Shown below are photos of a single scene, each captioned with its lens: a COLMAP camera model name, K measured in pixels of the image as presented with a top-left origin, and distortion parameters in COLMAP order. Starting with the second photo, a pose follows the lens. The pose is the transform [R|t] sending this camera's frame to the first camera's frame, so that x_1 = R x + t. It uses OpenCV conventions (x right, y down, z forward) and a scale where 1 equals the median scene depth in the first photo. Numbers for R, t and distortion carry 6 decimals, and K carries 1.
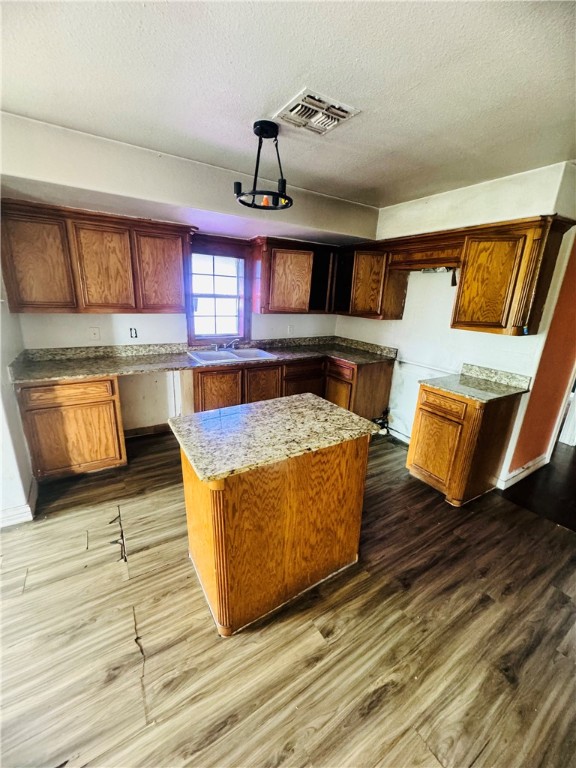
lens RADIAL K [[306.4, 0, 288.4], [0, 306.4, 383.3], [0, 0, 1]] dist [-0.003549, 0.000244]
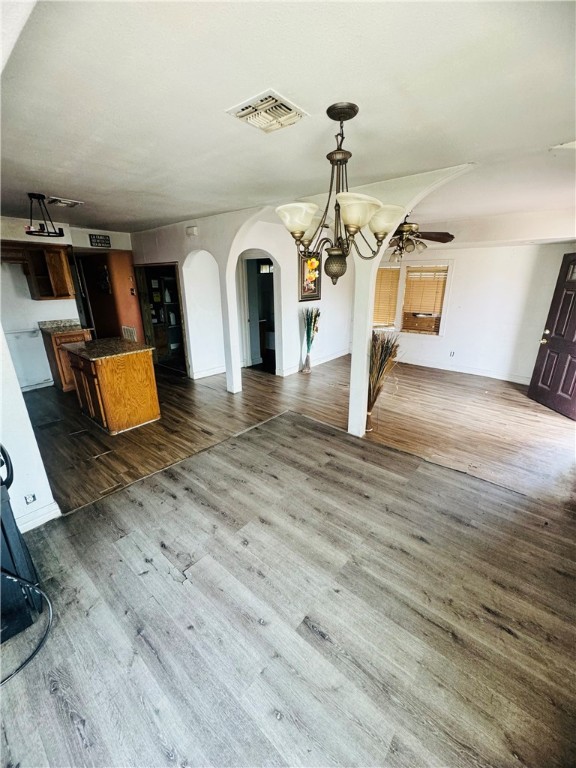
lens RADIAL K [[306.4, 0, 288.4], [0, 306.4, 383.3], [0, 0, 1]] dist [-0.003549, 0.000244]
pose [[-0.318645, -0.340823, 0.884480, -1.888372], [0.258251, 0.866603, 0.426973, -0.178668], [-0.912015, 0.364470, -0.188121, 0.270401]]
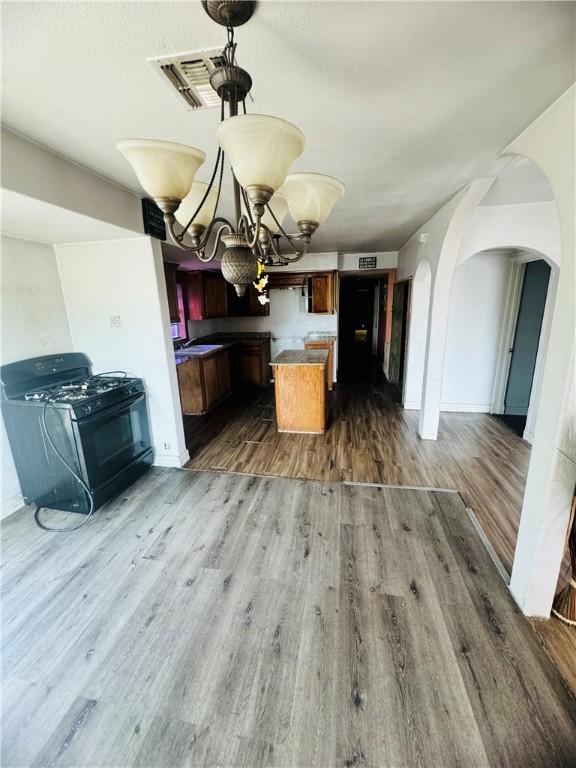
lens RADIAL K [[306.4, 0, 288.4], [0, 306.4, 383.3], [0, 0, 1]] dist [-0.003549, 0.000244]
pose [[0.662171, -0.244576, 0.708317, -1.469063], [0.263444, 0.960878, 0.085503, 0.080349], [-0.701518, 0.129984, 0.700697, -0.455528]]
